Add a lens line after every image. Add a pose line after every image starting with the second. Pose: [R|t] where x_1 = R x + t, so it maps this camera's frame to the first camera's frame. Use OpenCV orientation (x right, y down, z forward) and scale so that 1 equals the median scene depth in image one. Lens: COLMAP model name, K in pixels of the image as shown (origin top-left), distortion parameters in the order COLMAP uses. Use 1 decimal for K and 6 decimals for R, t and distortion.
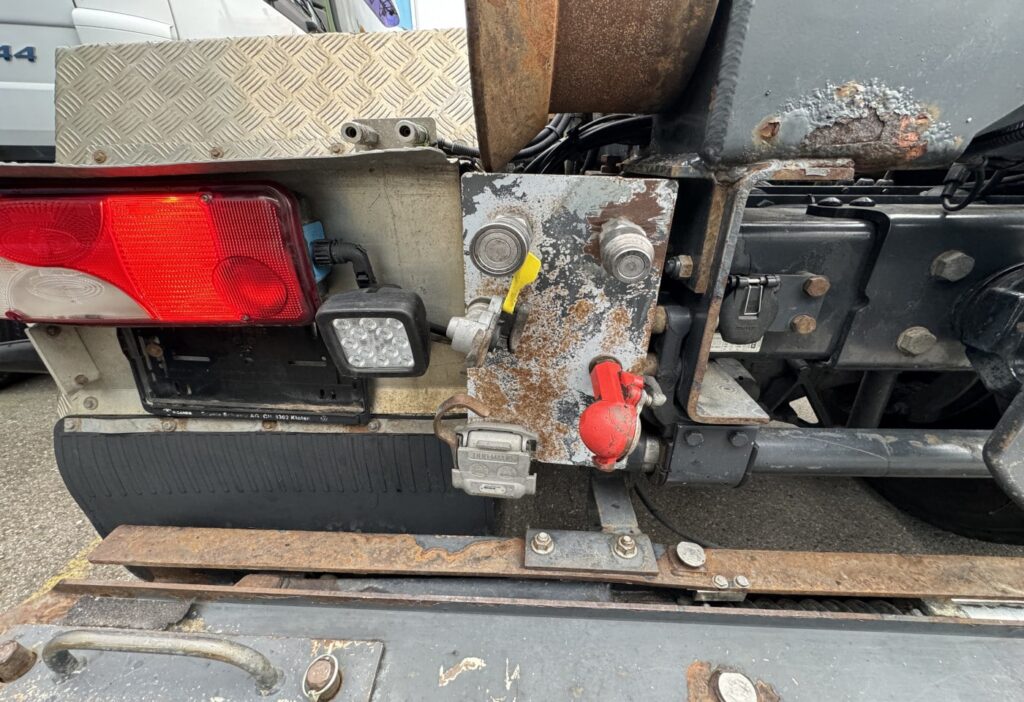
lens RADIAL K [[440.3, 0, 510.5], [0, 440.3, 358.0], [0, 0, 1]] dist [-0.000847, -0.000090]
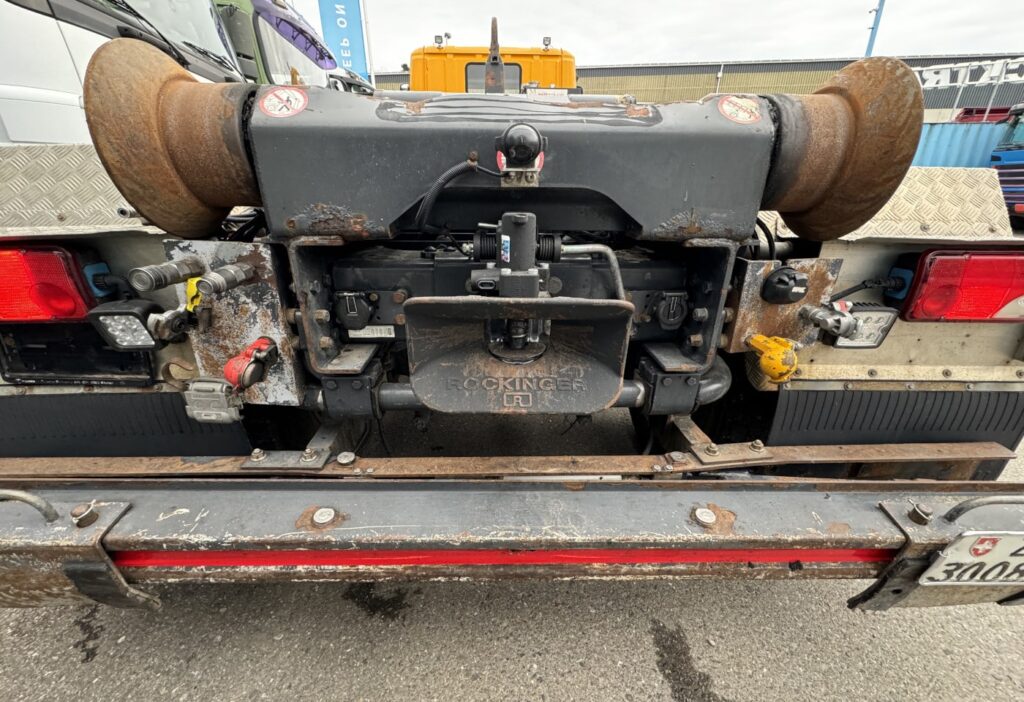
lens RADIAL K [[440.3, 0, 511.7], [0, 440.3, 355.6], [0, 0, 1]] dist [-0.000847, -0.000090]
pose [[0.997848, -0.014439, 0.063953, 0.872505], [0.017661, 0.998587, -0.050114, 0.141961], [-0.063139, 0.051135, 0.996694, -0.674398]]
